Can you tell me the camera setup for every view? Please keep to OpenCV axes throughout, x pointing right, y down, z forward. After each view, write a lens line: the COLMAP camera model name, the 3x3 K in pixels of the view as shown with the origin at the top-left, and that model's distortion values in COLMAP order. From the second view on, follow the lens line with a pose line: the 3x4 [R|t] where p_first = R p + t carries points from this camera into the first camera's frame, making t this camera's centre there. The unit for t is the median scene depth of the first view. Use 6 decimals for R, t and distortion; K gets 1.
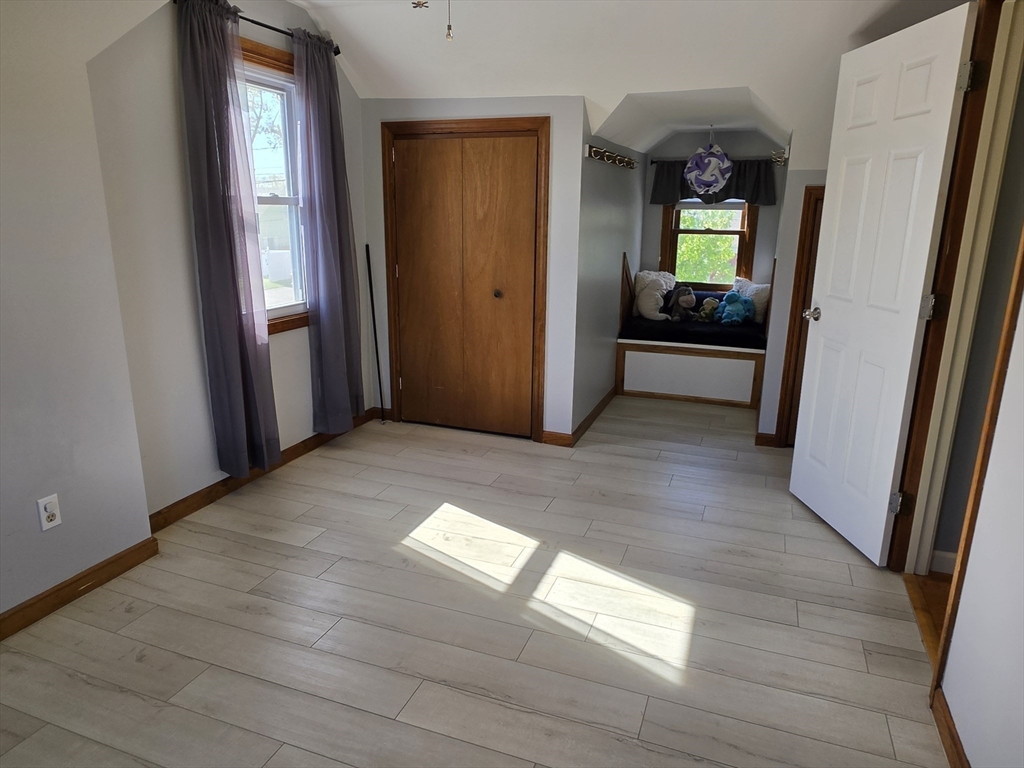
lens RADIAL K [[689.5, 0, 512.0], [0, 689.5, 384.0], [0, 0, 1]] dist [-0.007386, 0.000002]
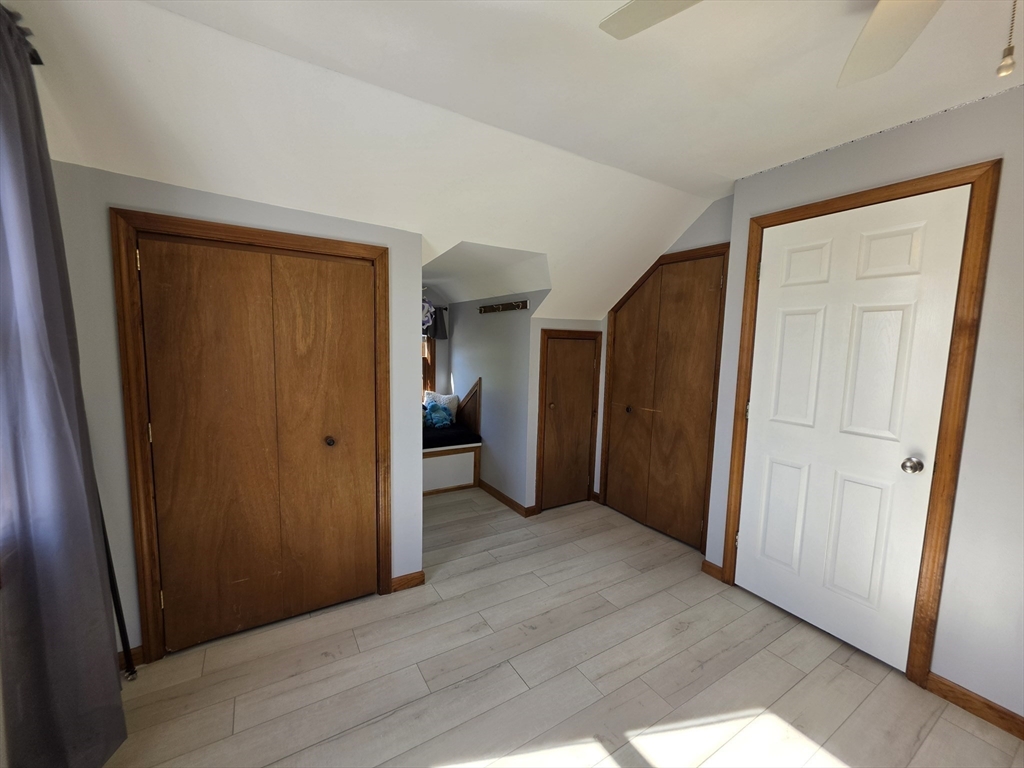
lens RADIAL K [[408.6, 0, 512.0], [0, 408.6, 384.0], [0, 0, 1]] dist [-0.000893, -0.000177]
pose [[0.611739, -0.073206, 0.787665, -0.277579], [0.180234, 0.982419, -0.048671, -0.137470], [-0.770254, 0.171738, 0.614178, 0.520590]]
